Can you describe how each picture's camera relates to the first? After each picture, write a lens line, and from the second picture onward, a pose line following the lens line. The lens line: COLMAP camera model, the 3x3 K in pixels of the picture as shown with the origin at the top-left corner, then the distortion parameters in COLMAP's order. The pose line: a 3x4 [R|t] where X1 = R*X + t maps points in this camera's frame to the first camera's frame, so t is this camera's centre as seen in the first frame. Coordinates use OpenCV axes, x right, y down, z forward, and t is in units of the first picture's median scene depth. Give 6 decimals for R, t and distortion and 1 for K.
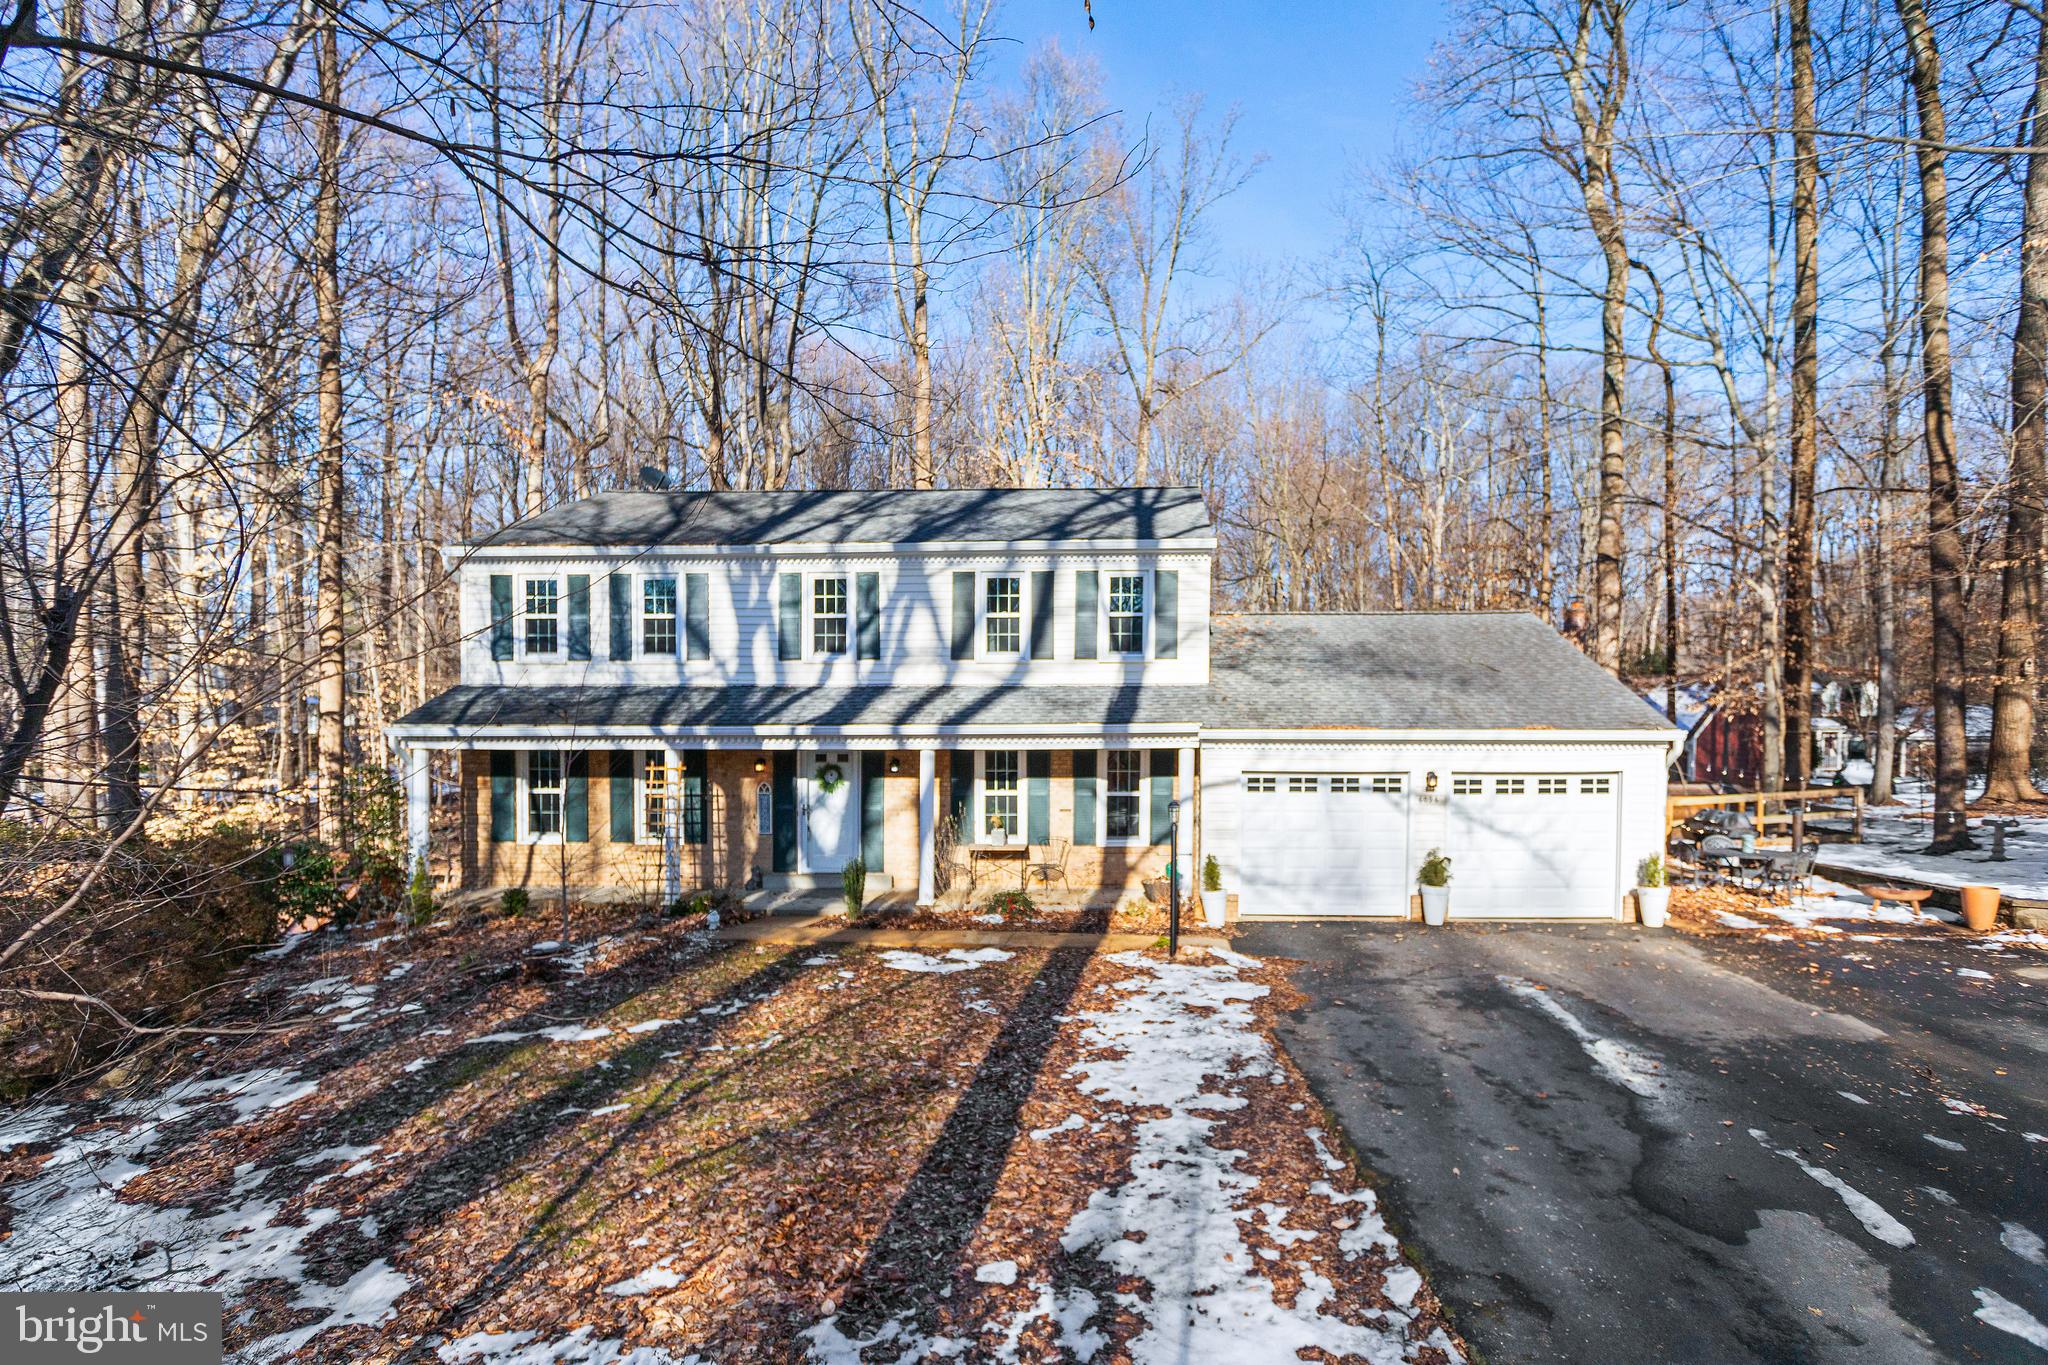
lens RADIAL K [[996.5, 0, 1024.0], [0, 996.5, 682.5], [0, 0, 1]] dist [-0.001946, 0.000100]
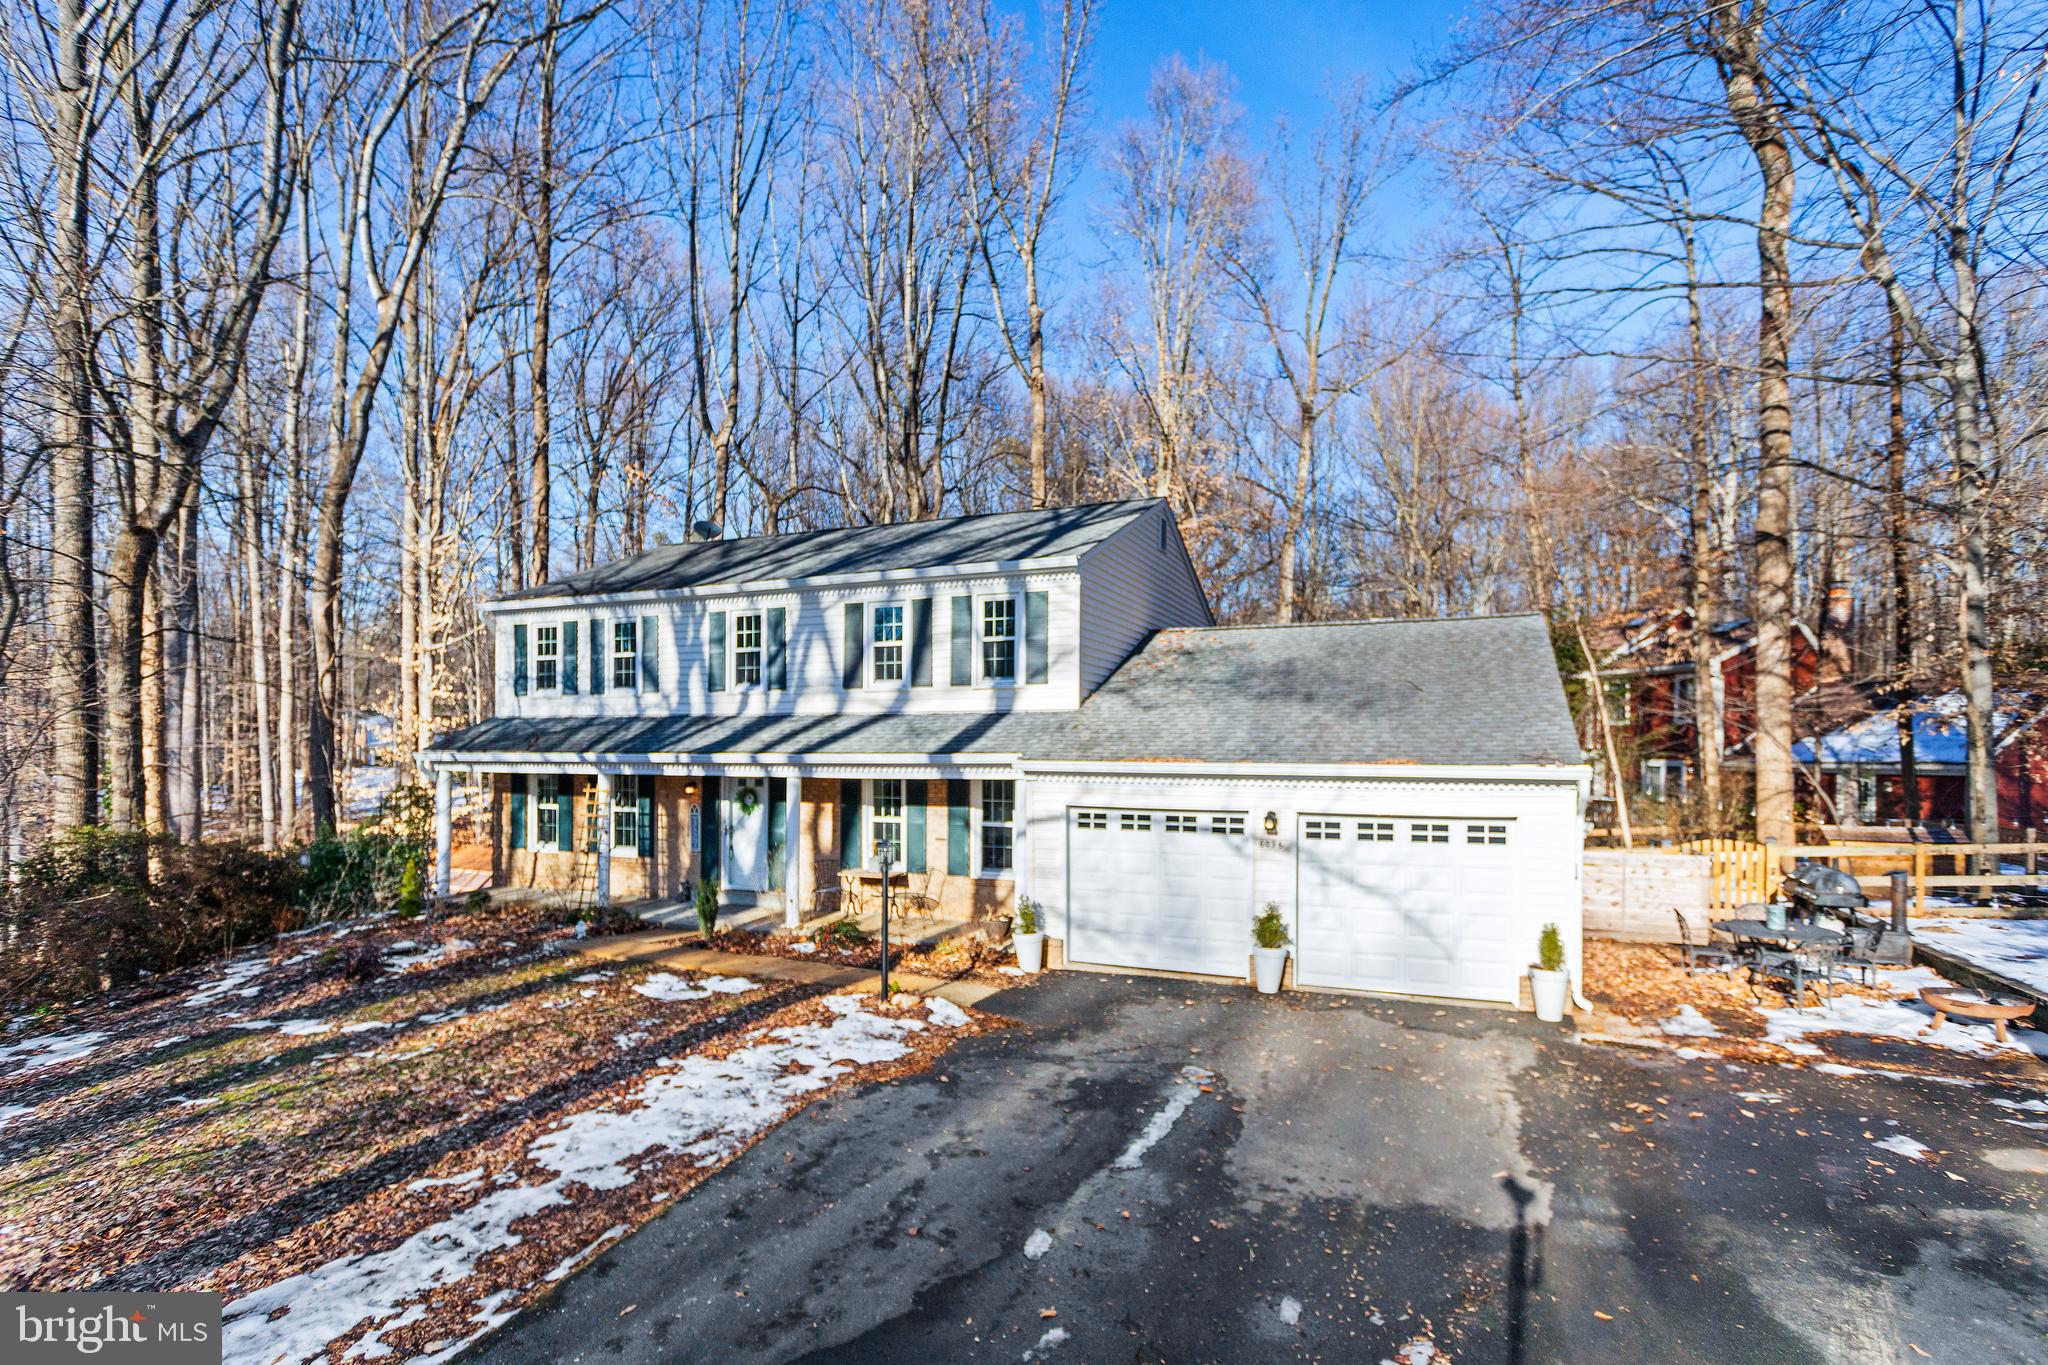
lens RADIAL K [[940.6, 0, 1024.0], [0, 940.6, 682.5], [0, 0, 1]] dist [-0.001232, 0.000125]
pose [[0.942431, -0.020535, -0.333770, 0.432121], [0.016366, 0.999749, -0.015298, -0.011697], [0.334000, 0.008955, 0.942530, 0.147005]]
